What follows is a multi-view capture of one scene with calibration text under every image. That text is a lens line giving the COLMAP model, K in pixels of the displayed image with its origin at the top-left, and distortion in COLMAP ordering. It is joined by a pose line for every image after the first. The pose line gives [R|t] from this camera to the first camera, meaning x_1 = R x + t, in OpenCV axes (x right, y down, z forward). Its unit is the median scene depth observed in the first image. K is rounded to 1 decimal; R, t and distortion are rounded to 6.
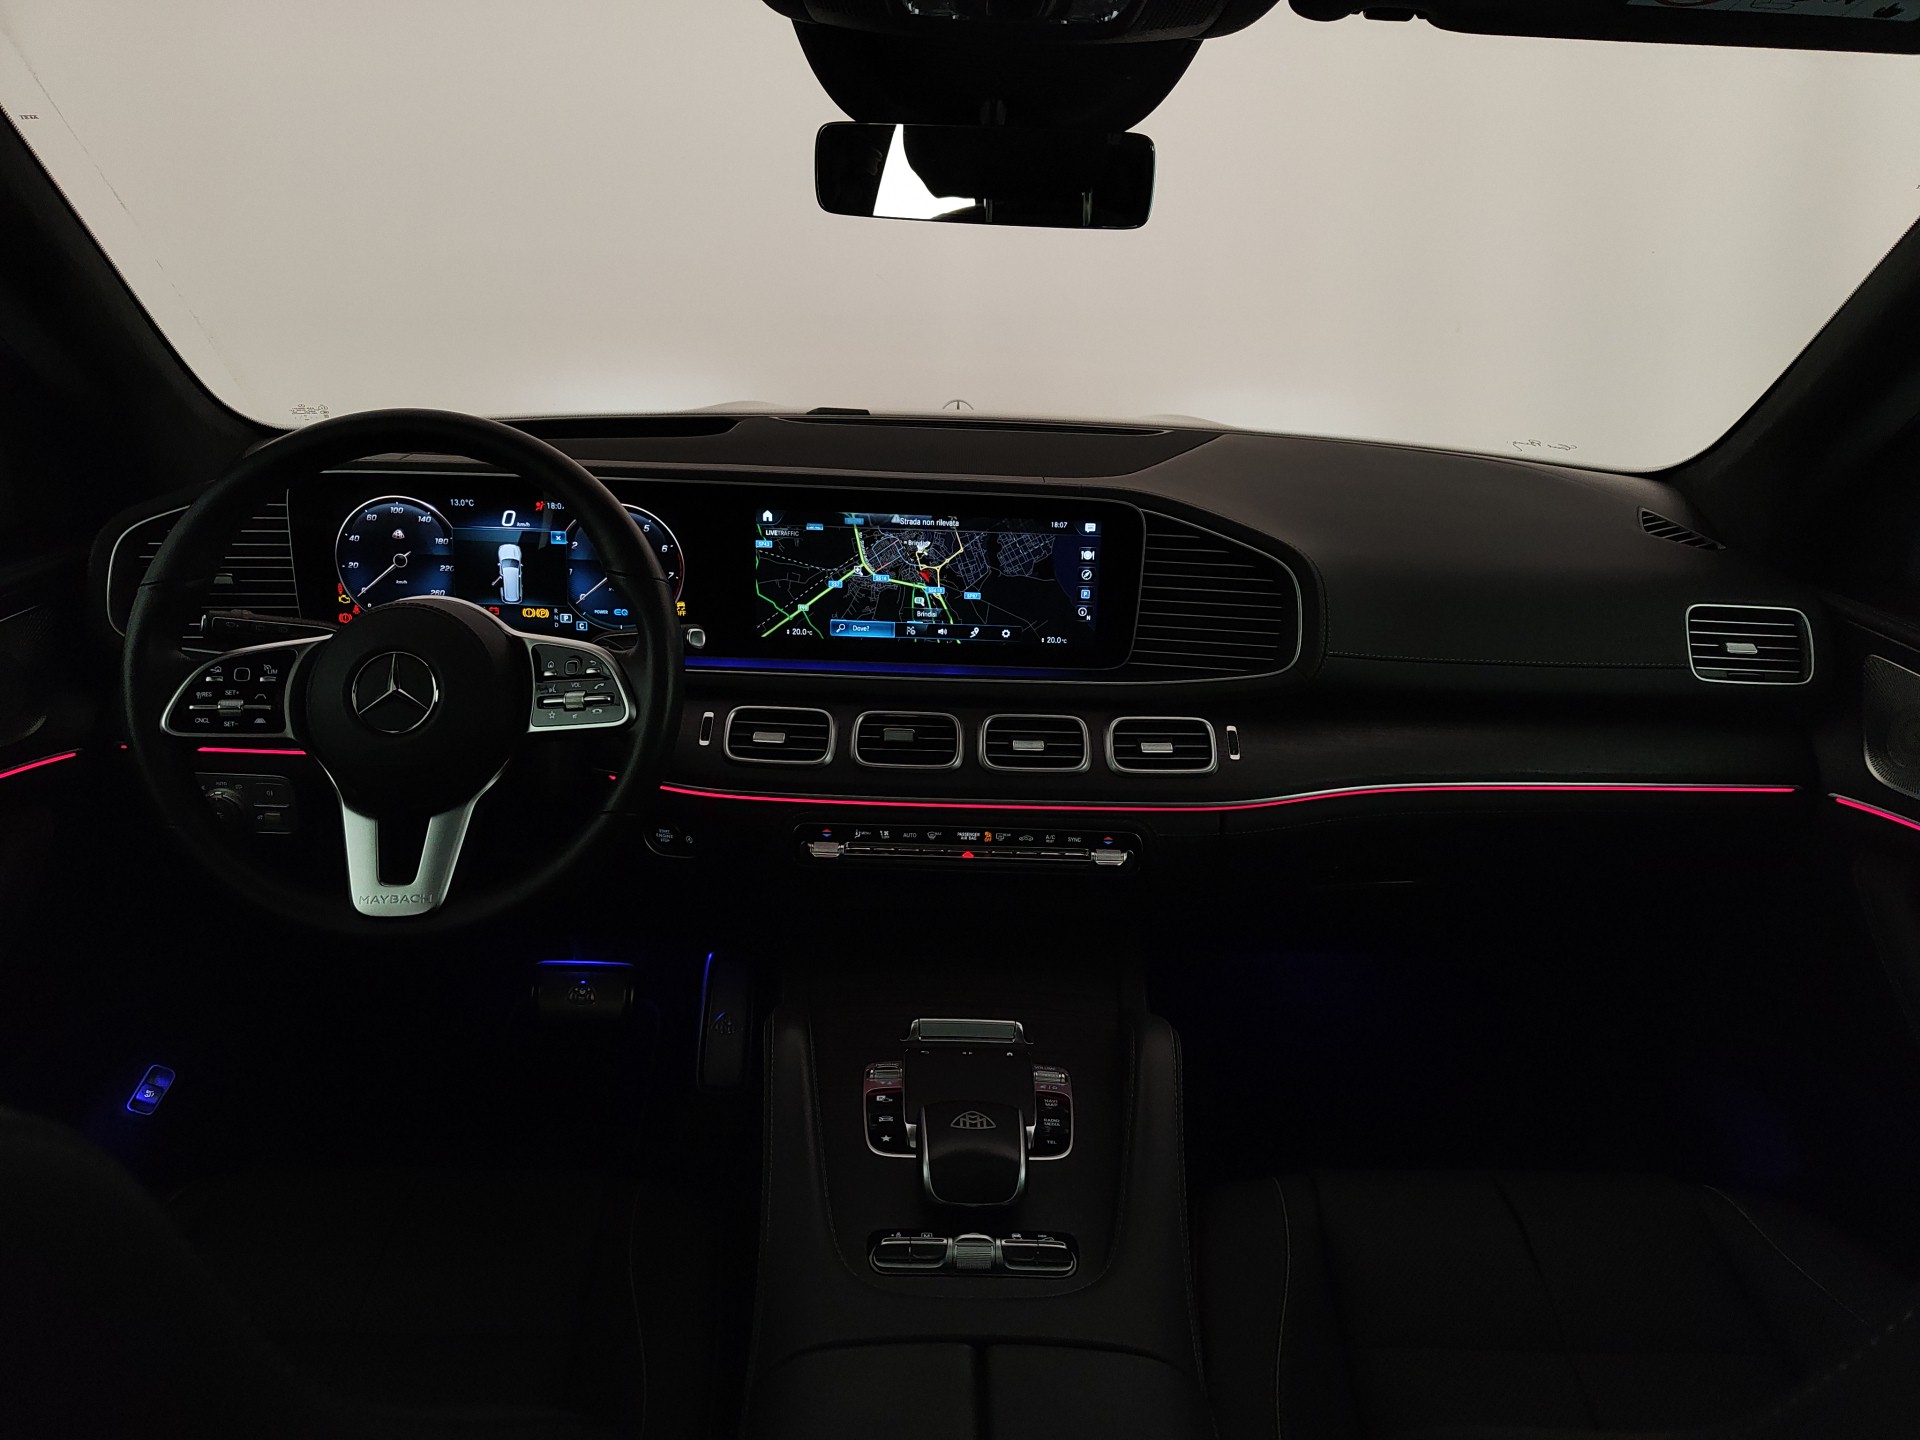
lens RADIAL K [[1336.3, 0, 983.9], [0, 1336.3, 716.7], [0, 0, 1]] dist [0.007225, -0.006121]
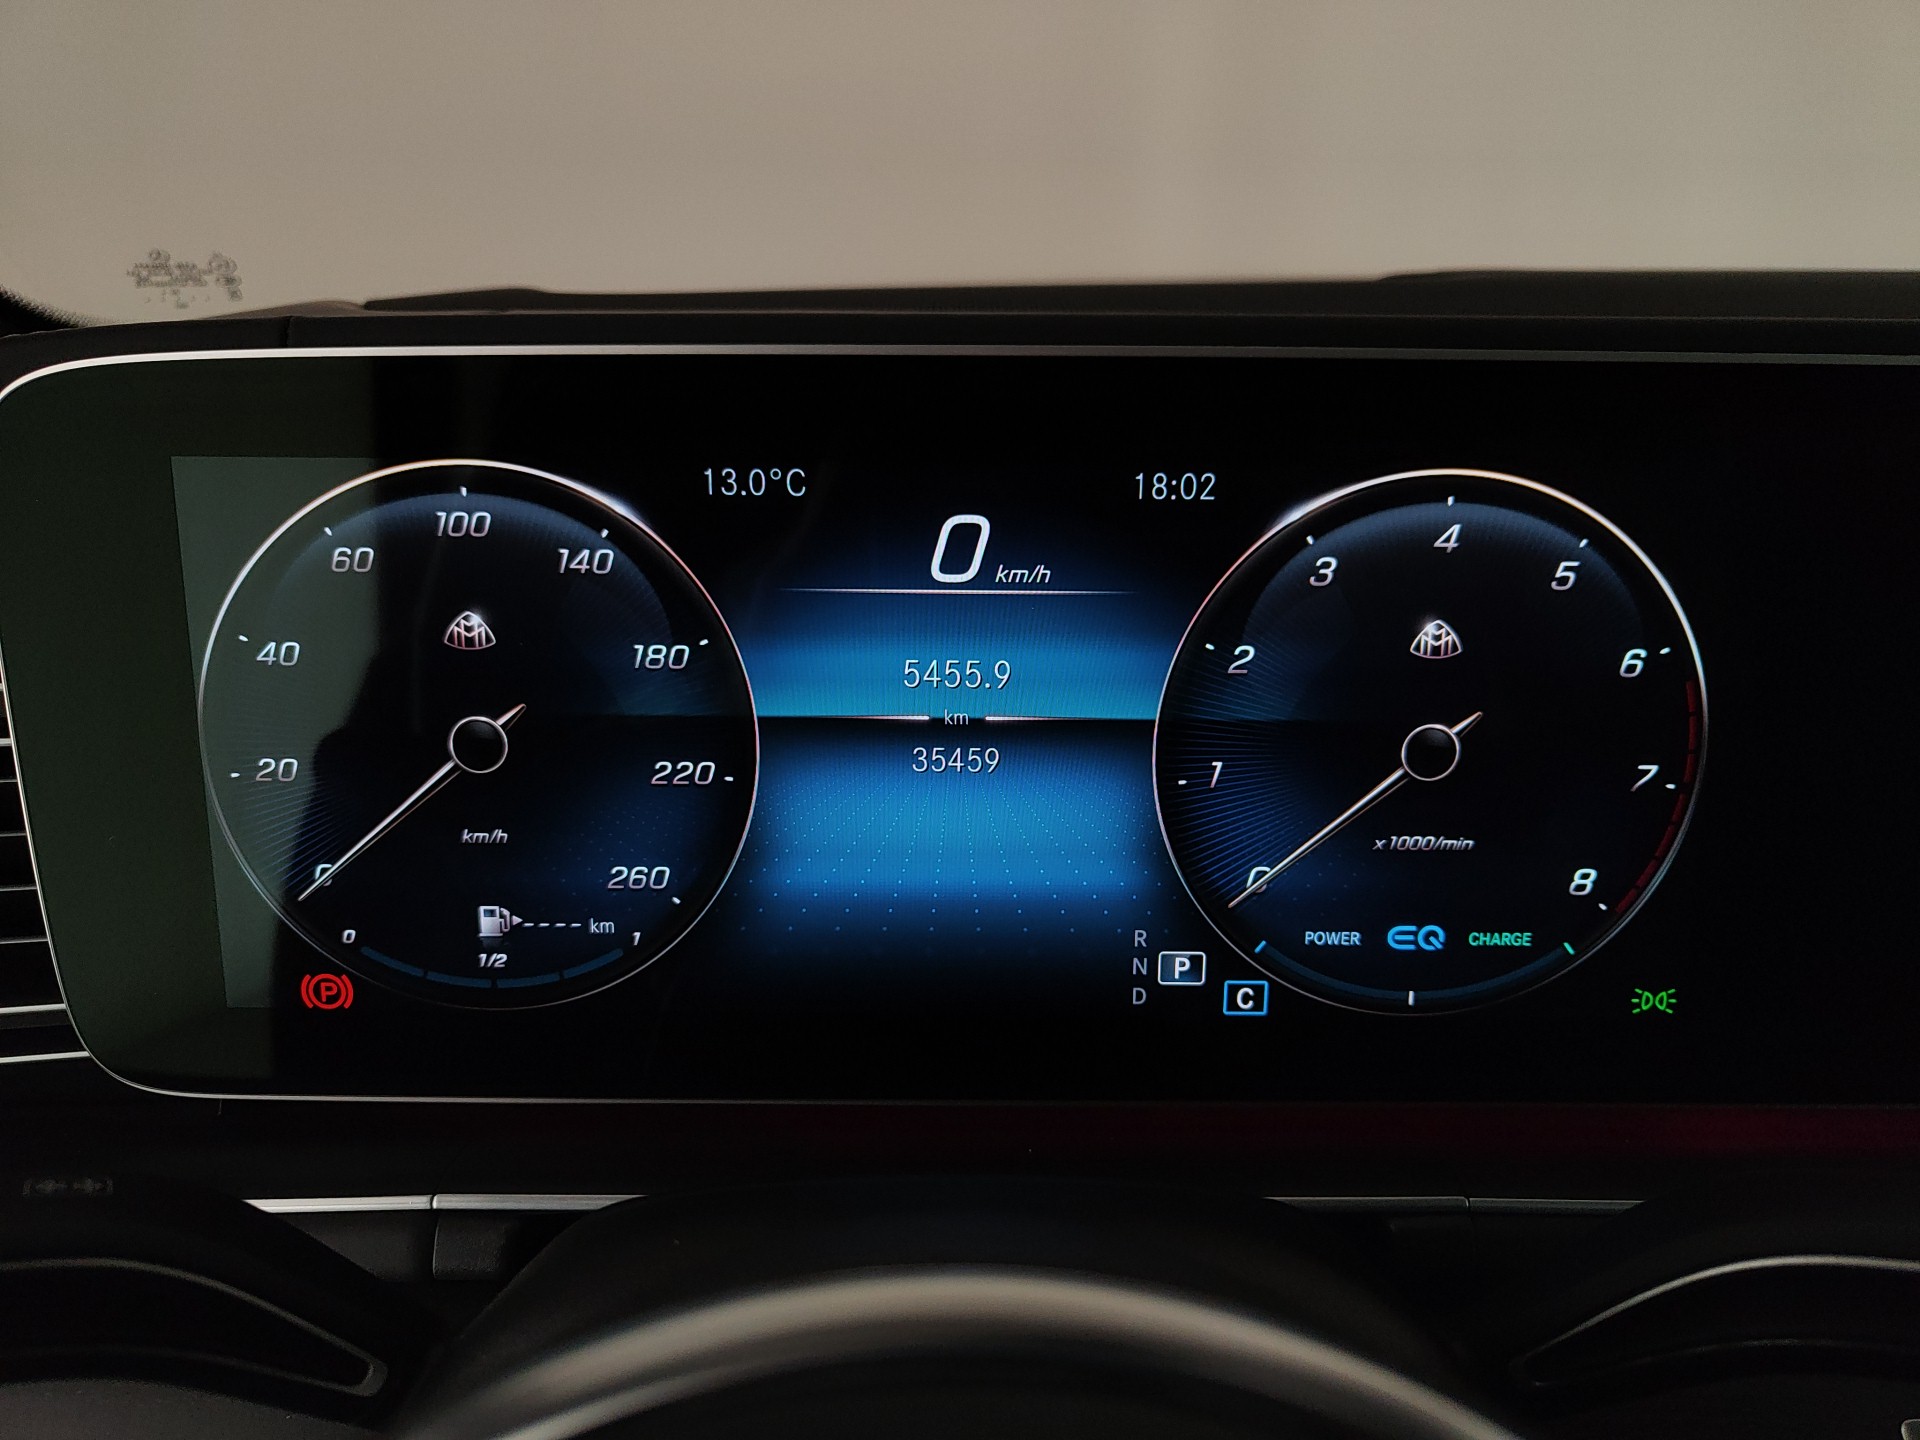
lens RADIAL K [[1336.3, 0, 959.5], [0, 1336.3, 735.4], [0, 0, 1]] dist [0.007225, -0.006121]
pose [[0.999518, -0.023884, -0.019850, -0.352711], [0.023402, 0.999434, -0.024157, -0.111835], [0.020416, 0.023681, 0.999511, 0.780083]]
